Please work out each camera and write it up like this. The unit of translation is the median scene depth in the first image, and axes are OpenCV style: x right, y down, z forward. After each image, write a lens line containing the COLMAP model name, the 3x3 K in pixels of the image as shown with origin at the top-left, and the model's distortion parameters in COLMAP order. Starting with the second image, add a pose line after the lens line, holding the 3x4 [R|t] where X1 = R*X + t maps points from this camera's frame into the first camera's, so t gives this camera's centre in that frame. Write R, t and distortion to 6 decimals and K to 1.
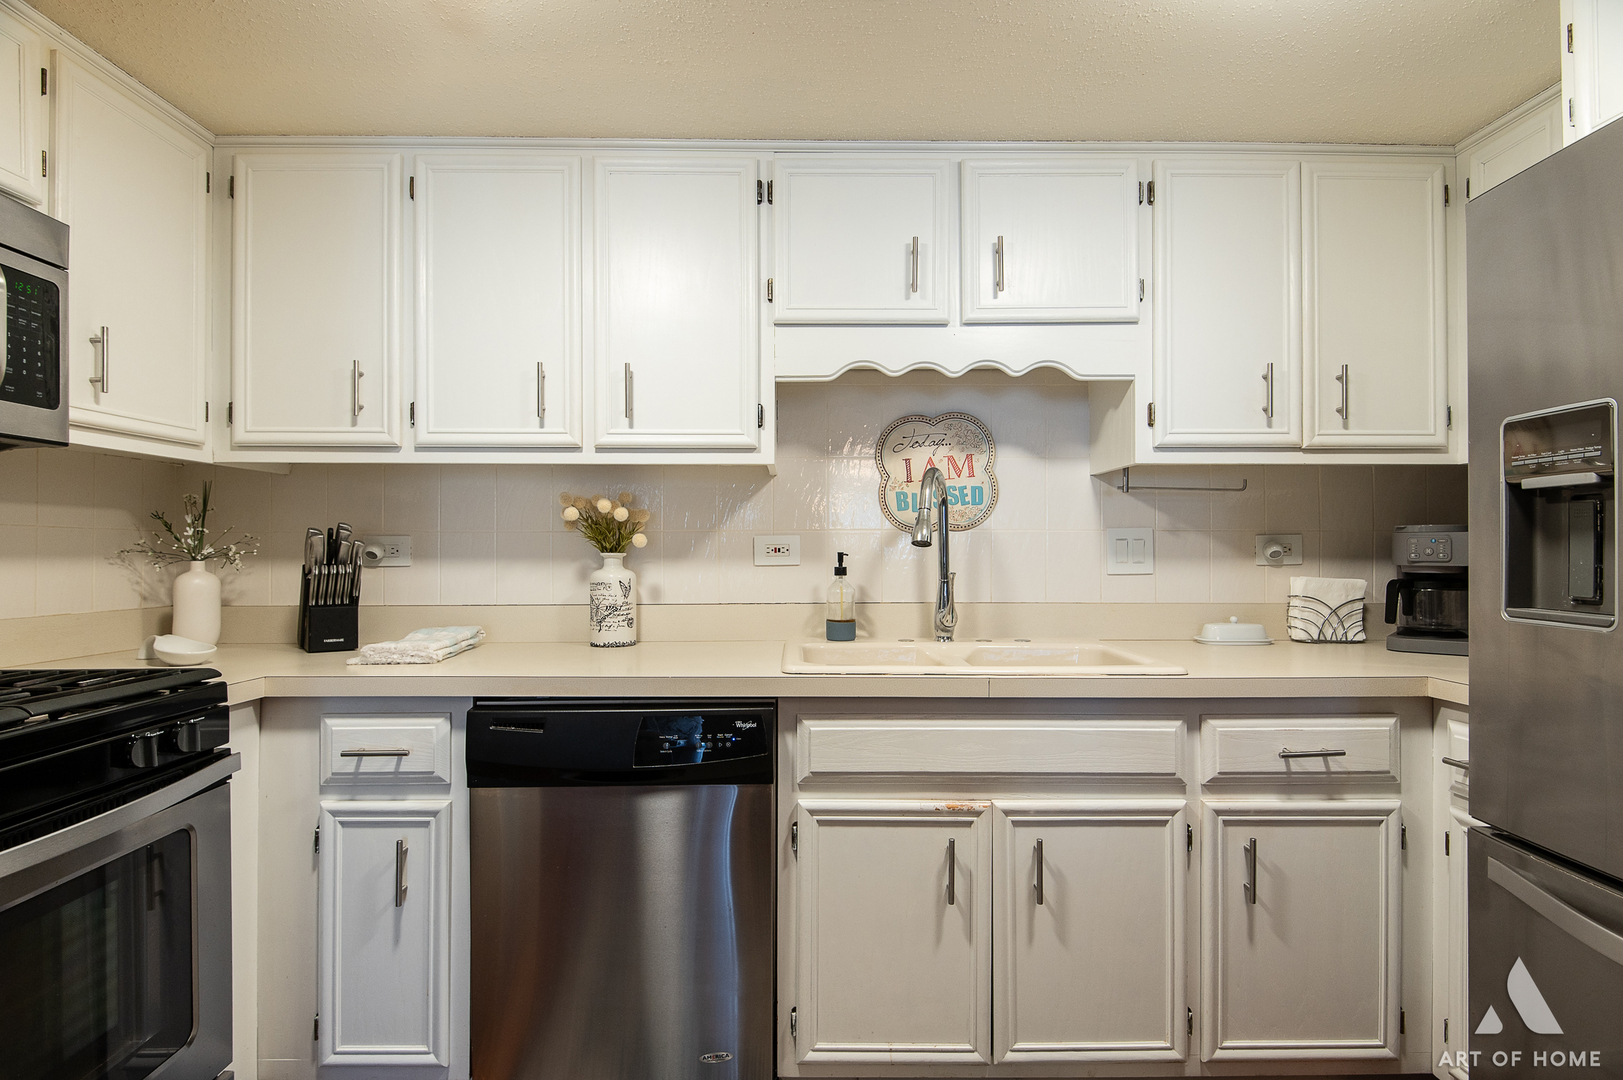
lens RADIAL K [[845.4, 0, 804.1], [0, 845.4, 541.7], [0, 0, 1]] dist [0.025166, -0.000413]
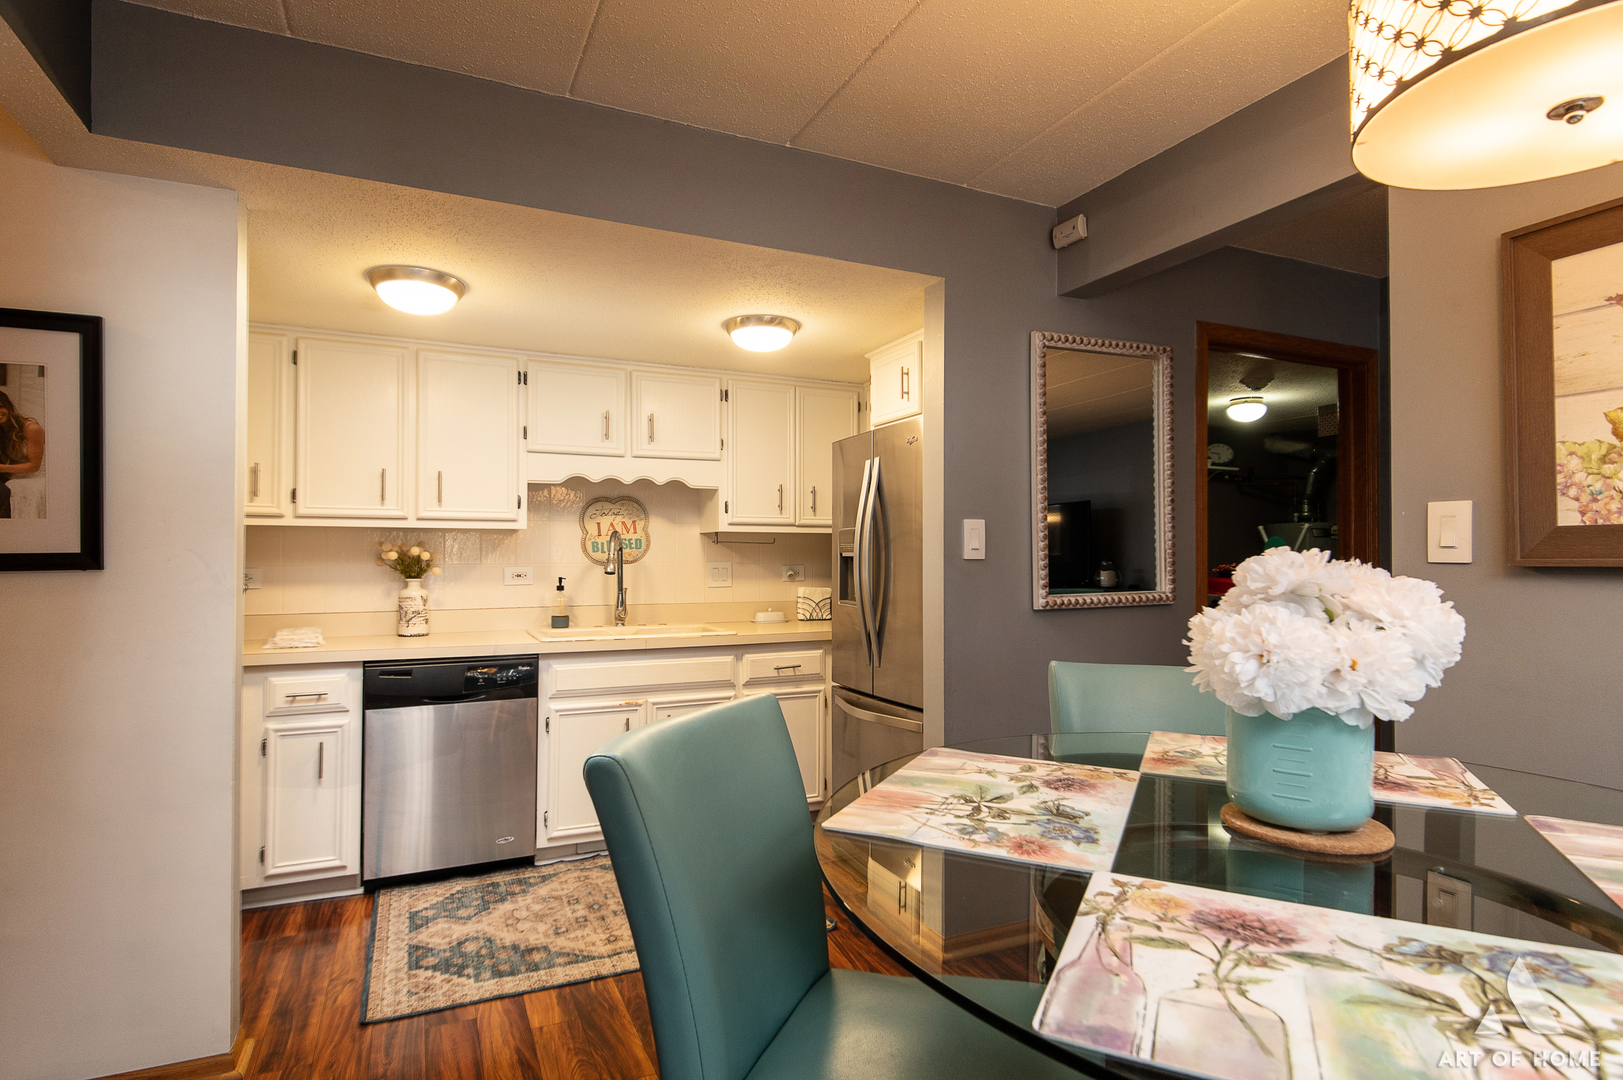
lens RADIAL K [[845.4, 0, 804.1], [0, 845.4, 541.7], [0, 0, 1]] dist [0.025166, -0.000413]
pose [[0.916150, 0.007595, 0.400765, -0.214665], [-0.003709, 0.999938, -0.010473, -0.047918], [-0.400819, 0.008108, 0.916121, -0.872785]]
